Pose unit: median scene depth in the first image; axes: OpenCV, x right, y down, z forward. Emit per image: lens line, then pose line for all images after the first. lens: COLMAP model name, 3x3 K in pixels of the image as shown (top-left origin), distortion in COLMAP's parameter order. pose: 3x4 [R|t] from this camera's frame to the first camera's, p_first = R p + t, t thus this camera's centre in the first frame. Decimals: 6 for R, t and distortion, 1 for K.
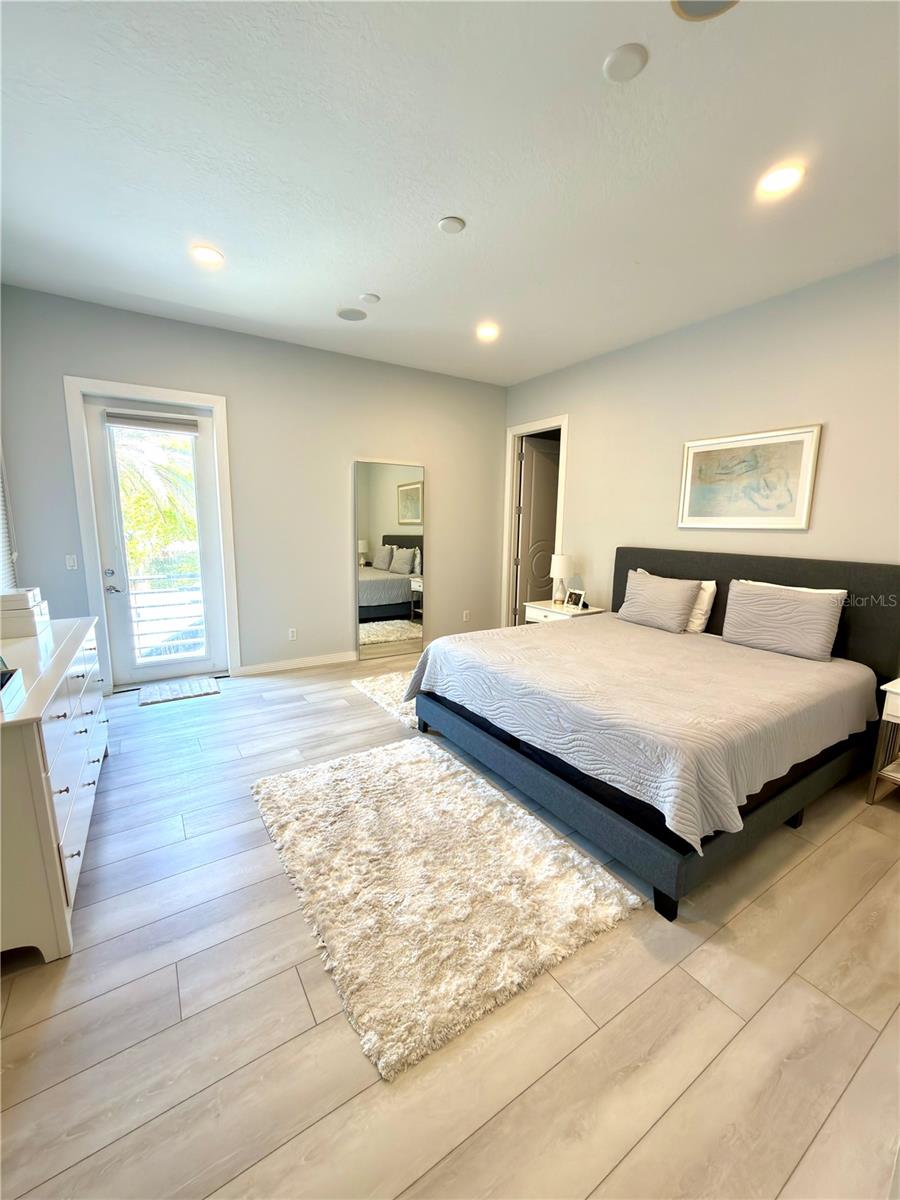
lens RADIAL K [[480.7, 0, 441.7], [0, 480.7, 600.3], [0, 0, 1]] dist [-0.010337, 0.001635]
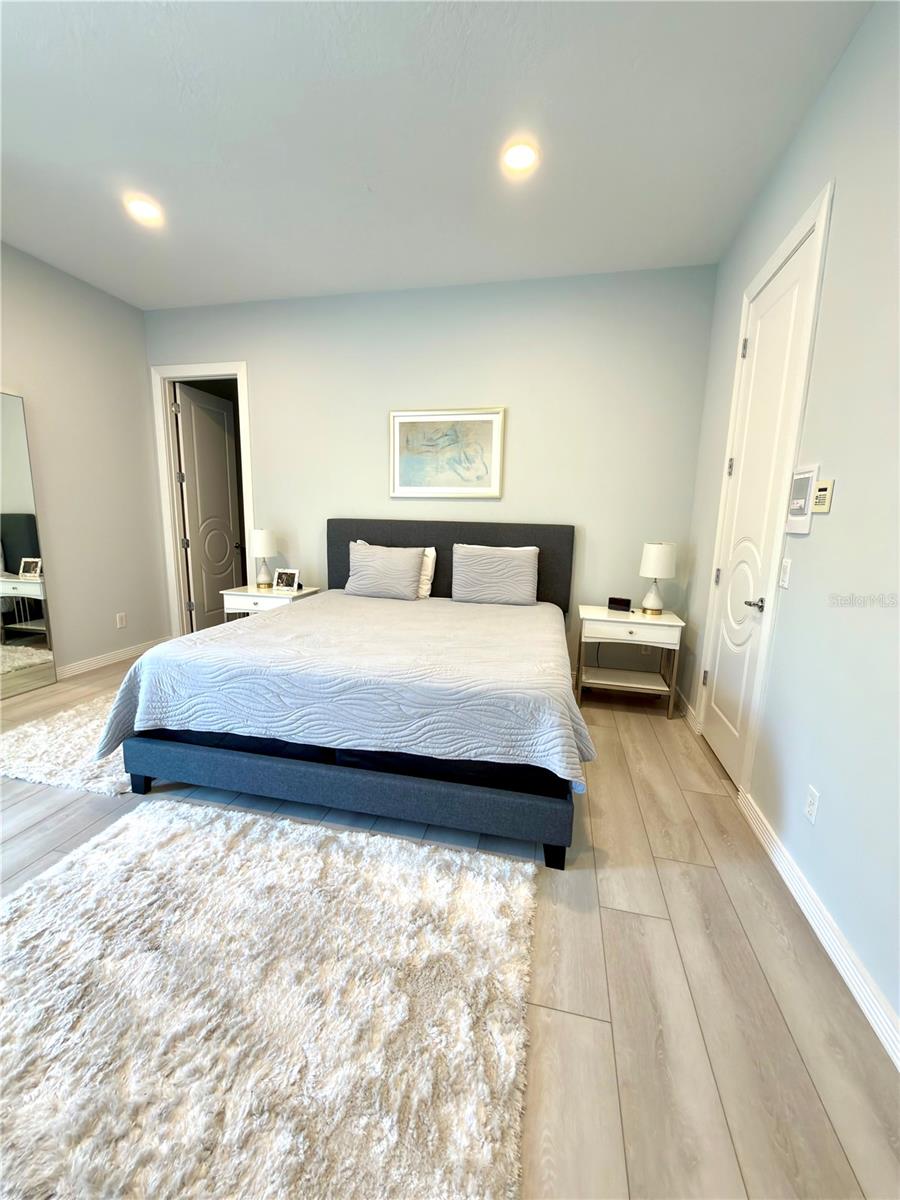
lens RADIAL K [[480.7, 0, 450.3], [0, 480.7, 602.6], [0, 0, 1]] dist [-0.010337, 0.001635]
pose [[0.704099, -0.118244, 0.700188, -0.219999], [0.102528, 0.992635, 0.064530, 0.021869], [-0.702661, 0.026353, 0.711037, 0.304968]]
